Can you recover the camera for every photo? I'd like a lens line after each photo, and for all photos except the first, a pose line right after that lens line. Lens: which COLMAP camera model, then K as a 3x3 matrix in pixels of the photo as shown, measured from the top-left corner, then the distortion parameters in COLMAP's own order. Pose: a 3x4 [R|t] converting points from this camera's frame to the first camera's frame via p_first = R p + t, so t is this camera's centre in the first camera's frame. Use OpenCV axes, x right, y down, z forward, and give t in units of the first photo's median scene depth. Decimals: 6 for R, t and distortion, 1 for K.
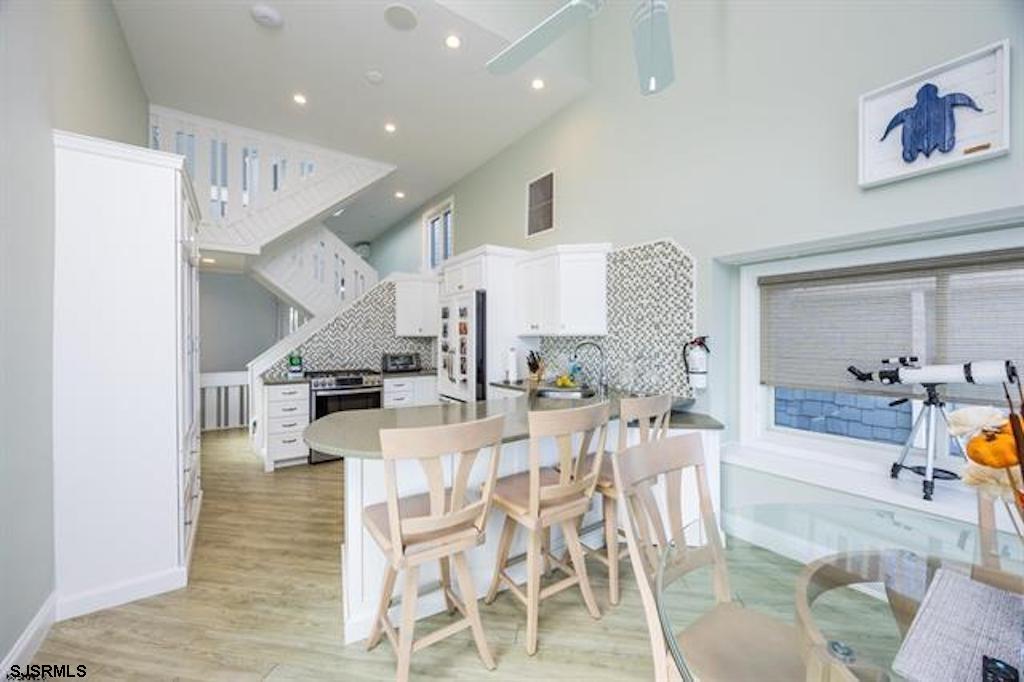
lens RADIAL K [[391.7, 0, 511.9], [0, 391.7, 337.9], [0, 0, 1]] dist [0.000827, 0.000129]
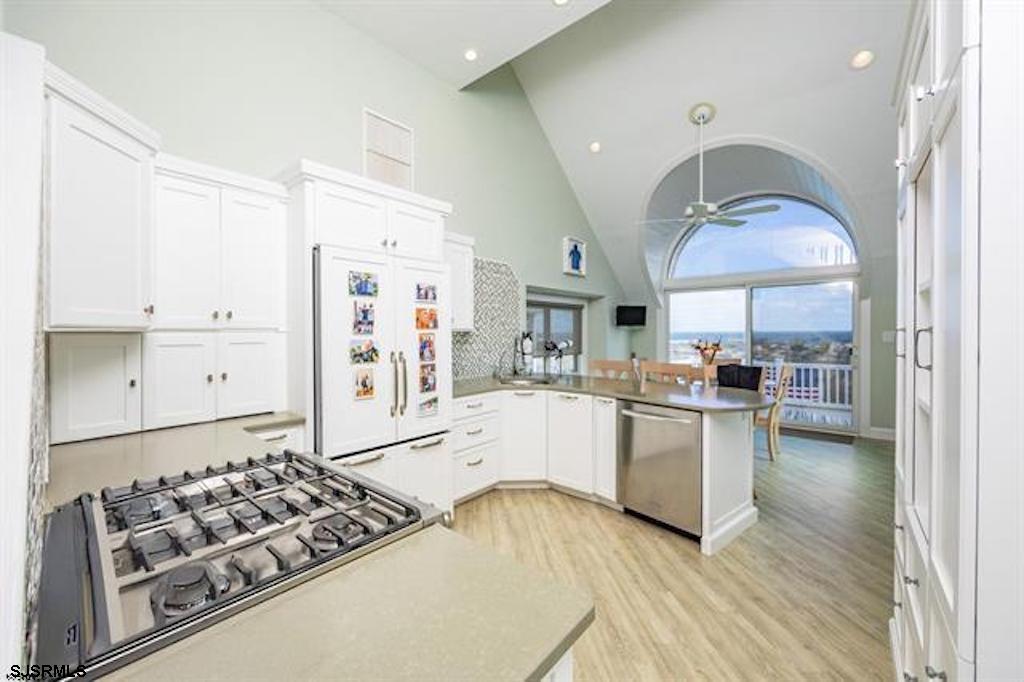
lens RADIAL K [[399.9, 0, 488.9], [0, 399.9, 332.9], [0, 0, 1]] dist [-0.001431, -0.000221]
pose [[-0.222691, -0.001179, 0.974888, -0.746644], [0.004578, 0.999987, 0.002255, -0.002187], [-0.974878, 0.004965, -0.222683, 1.023329]]
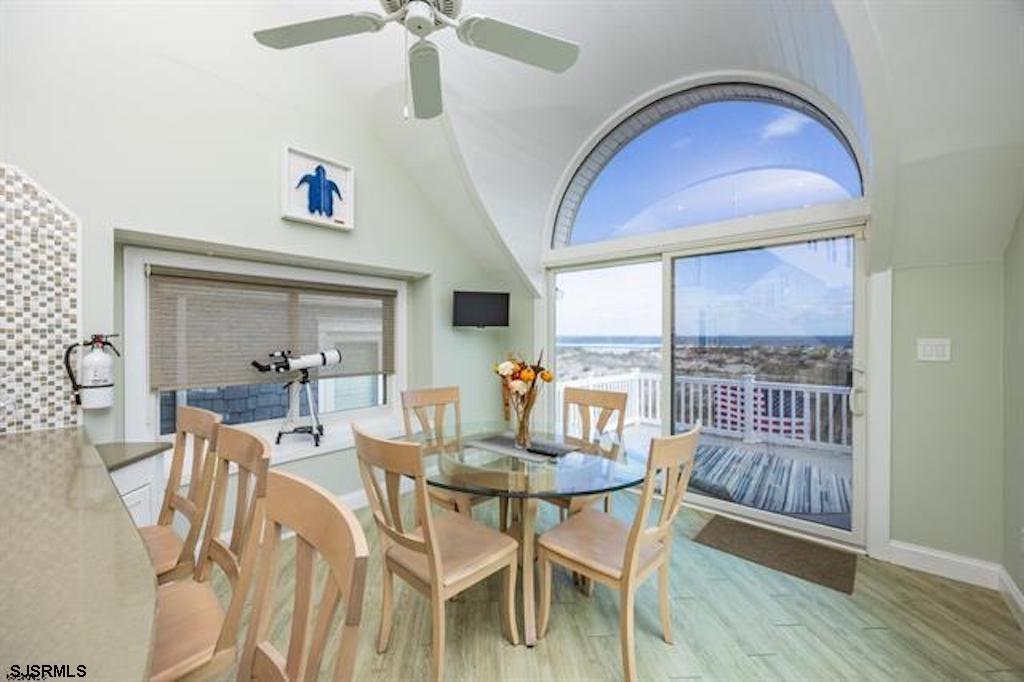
lens RADIAL K [[391.7, 0, 511.9], [0, 391.7, 337.9], [0, 0, 1]] dist [0.000827, 0.000129]
pose [[-0.238161, 0.001656, 0.971224, -0.250858], [0.006528, 0.999979, -0.000104, 0.005193], [-0.971204, 0.006315, -0.238167, 0.294611]]
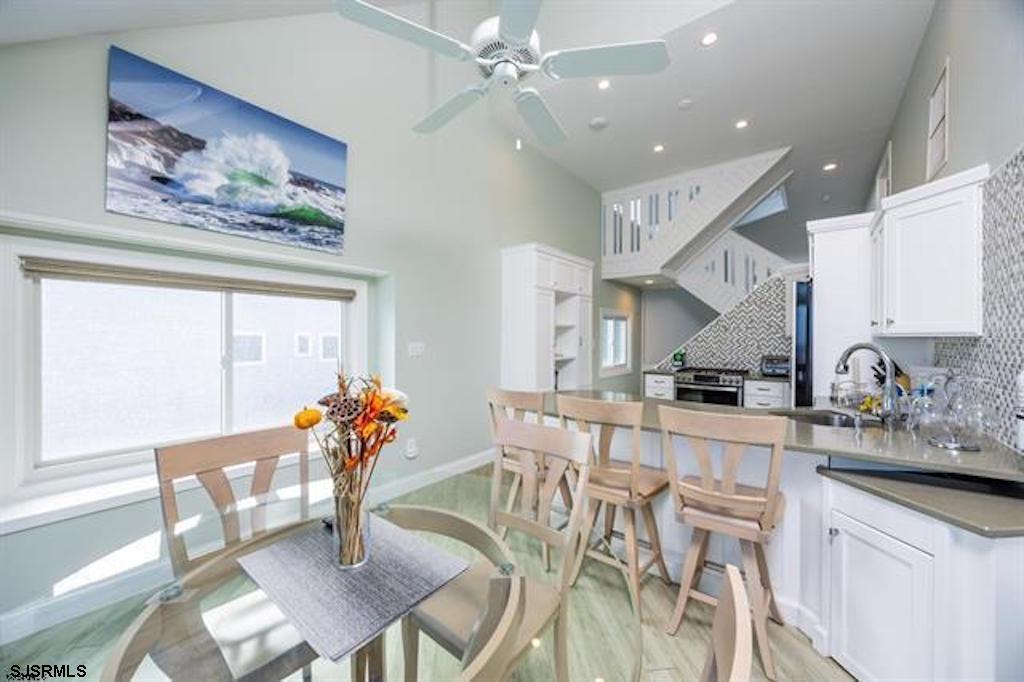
lens RADIAL K [[391.7, 0, 511.9], [0, 391.7, 337.9], [0, 0, 1]] dist [0.000827, 0.000129]
pose [[0.284967, 0.000628, -0.958537, 0.493788], [-0.006466, 0.999978, -0.001267, 0.004239], [0.958516, 0.006559, 0.284965, 0.182196]]
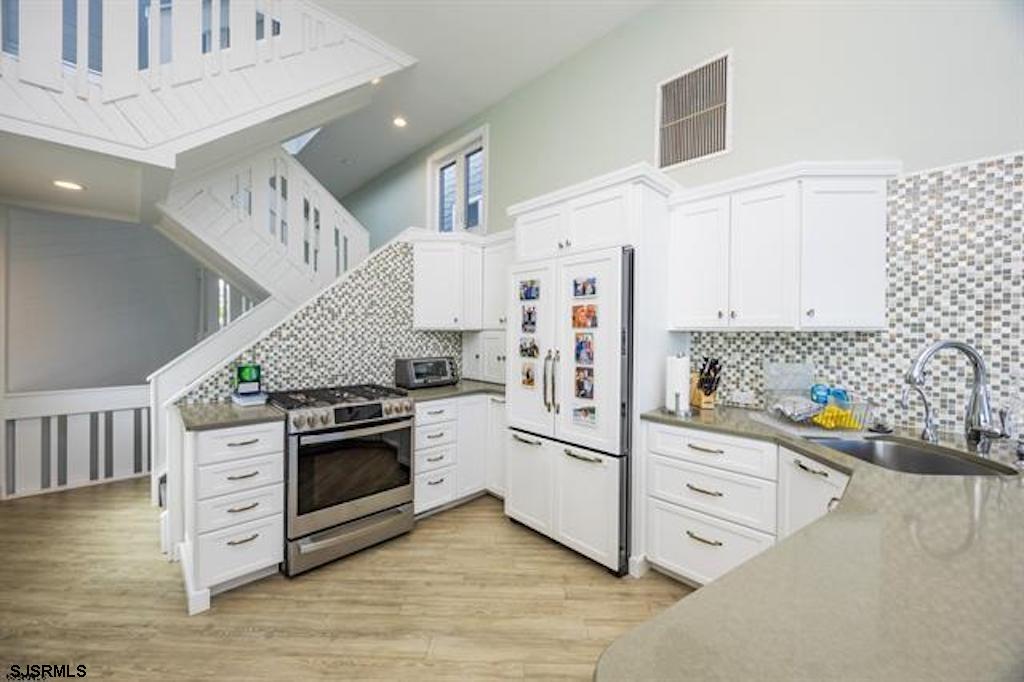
lens RADIAL K [[391.5, 0, 508.3], [0, 391.5, 334.6], [0, 0, 1]] dist [-0.002110, -0.000134]
pose [[0.989034, 0.007193, 0.147514, -0.305757], [-0.007775, 0.999964, 0.003367, 0.000852], [-0.147485, -0.004477, 0.989054, 0.457663]]
